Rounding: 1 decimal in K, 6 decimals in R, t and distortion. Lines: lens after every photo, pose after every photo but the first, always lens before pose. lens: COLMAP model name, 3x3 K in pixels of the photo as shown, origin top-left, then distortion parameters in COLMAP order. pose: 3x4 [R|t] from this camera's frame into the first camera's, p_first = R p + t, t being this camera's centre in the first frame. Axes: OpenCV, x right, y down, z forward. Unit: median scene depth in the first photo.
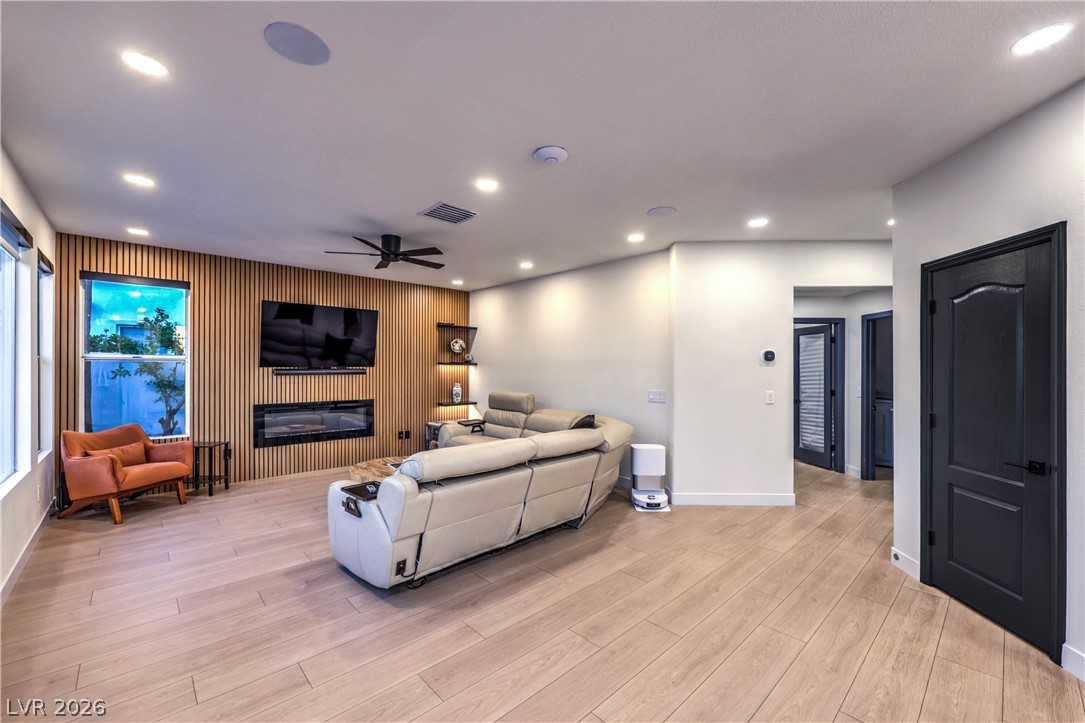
lens RADIAL K [[442.4, 0, 541.5], [0, 442.4, 366.6], [0, 0, 1]] dist [-0.003951, 0.000075]
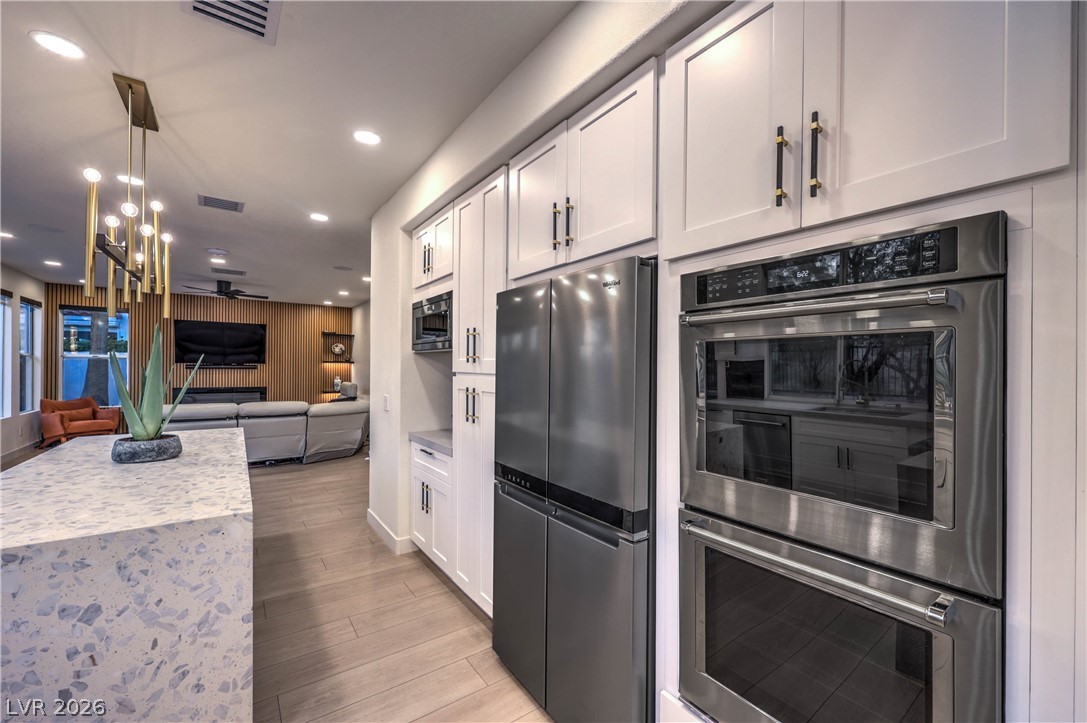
lens RADIAL K [[443.2, 0, 546.8], [0, 443.2, 369.1], [0, 0, 1]] dist [-0.003951, 0.000075]
pose [[0.991773, 0.008483, -0.127730, 0.835318], [-0.007606, 0.999944, 0.007354, 0.000495], [0.127785, -0.006322, 0.991782, -0.354241]]
